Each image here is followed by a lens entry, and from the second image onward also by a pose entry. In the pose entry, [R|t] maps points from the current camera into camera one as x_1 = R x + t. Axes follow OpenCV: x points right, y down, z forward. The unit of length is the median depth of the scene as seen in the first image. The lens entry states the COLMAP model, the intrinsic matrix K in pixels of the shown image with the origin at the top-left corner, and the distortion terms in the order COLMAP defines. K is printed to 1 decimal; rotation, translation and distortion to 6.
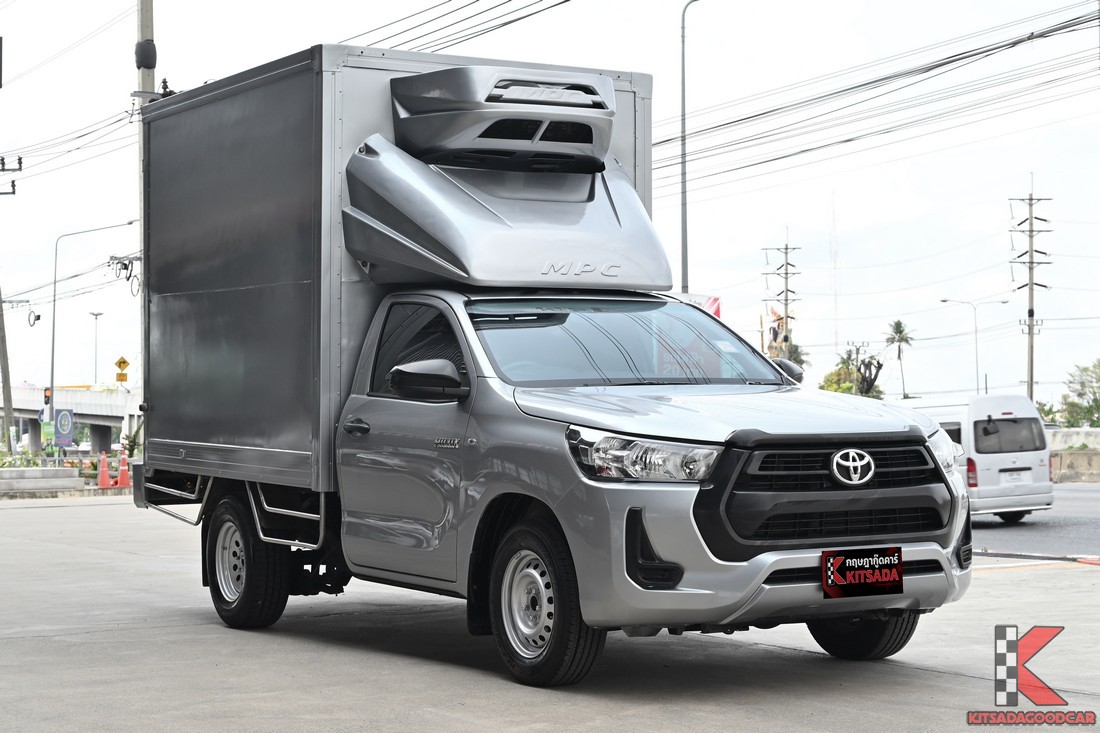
lens RADIAL K [[1987.4, 0, 550.0], [0, 1987.4, 368.0], [0, 0, 1]] dist [0.021701, 0.000000]
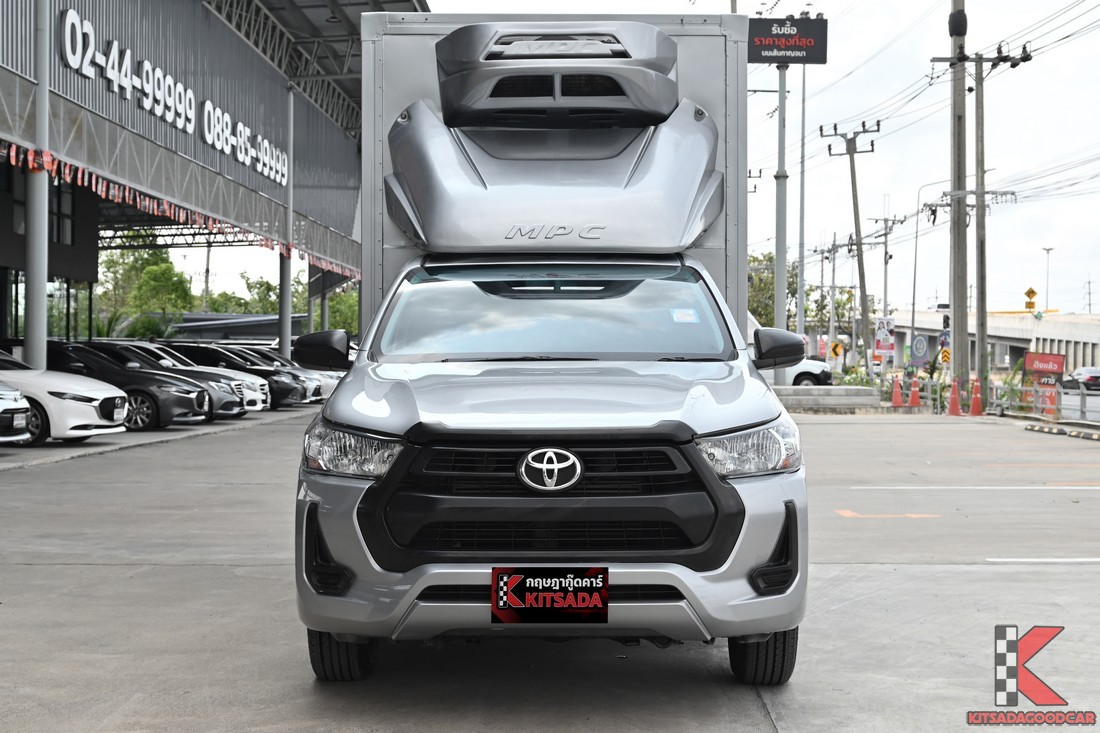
lens RADIAL K [[1671.1, 0, 549.8], [0, 1671.1, 362.5], [0, 0, 1]] dist [0.015664, 0.000000]
pose [[0.868825, 0.019314, -0.494742, 0.501222], [0.000558, 0.999200, 0.039987, -0.024228], [0.495118, -0.035018, 0.868120, 0.381543]]
